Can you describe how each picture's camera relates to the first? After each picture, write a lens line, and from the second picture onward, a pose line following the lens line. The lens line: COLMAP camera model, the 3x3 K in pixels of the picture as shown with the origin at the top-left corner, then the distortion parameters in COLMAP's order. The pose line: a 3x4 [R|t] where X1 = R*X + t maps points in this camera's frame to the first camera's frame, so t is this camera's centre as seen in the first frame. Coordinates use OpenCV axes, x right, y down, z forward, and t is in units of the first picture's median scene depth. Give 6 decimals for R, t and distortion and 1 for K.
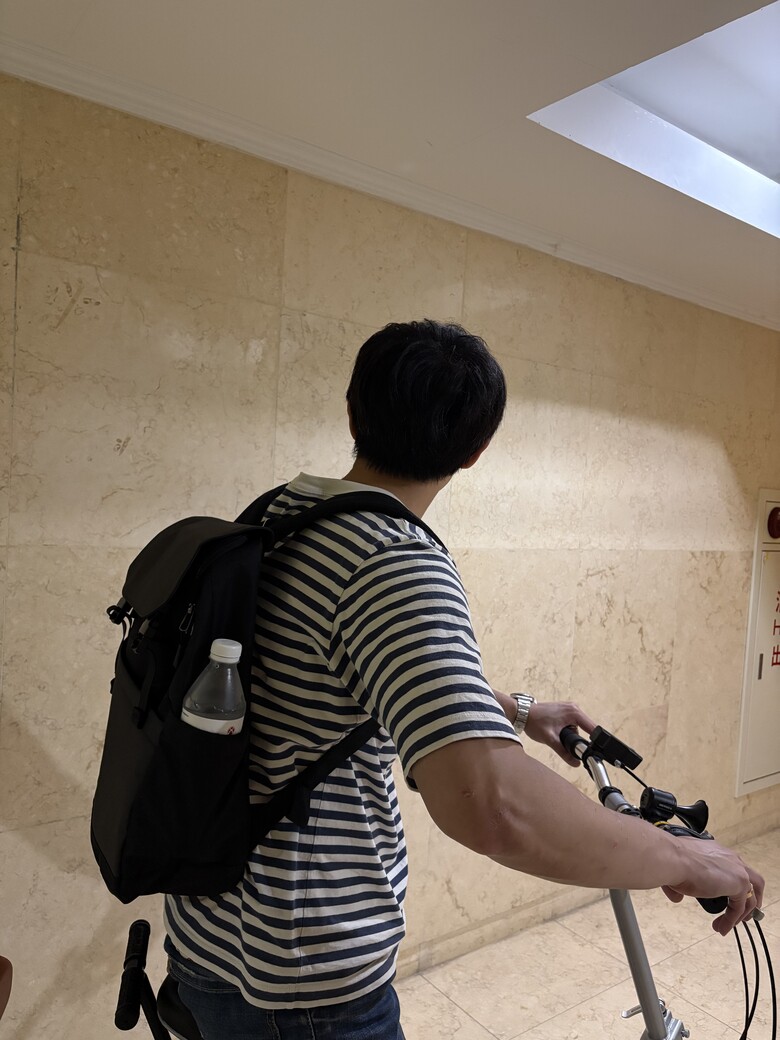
lens RADIAL K [[845.8, 0, 390.0], [0, 845.8, 520.0], [0, 0, 1]] dist [0.039632, -0.034183]
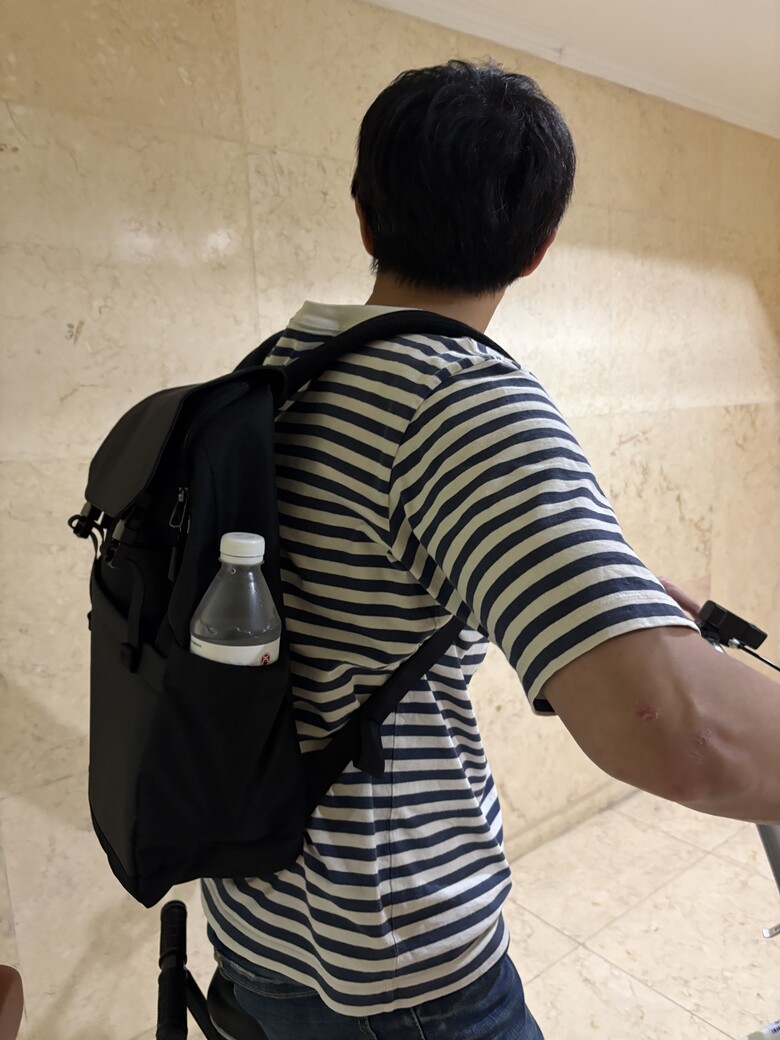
lens RADIAL K [[845.8, 0, 390.0], [0, 845.8, 520.0], [0, 0, 1]] dist [0.039632, -0.034183]
pose [[0.993825, -0.110851, 0.004933, -0.037586], [0.109672, 0.988069, 0.108129, 0.035296], [-0.016860, -0.106920, 0.994125, 0.158947]]
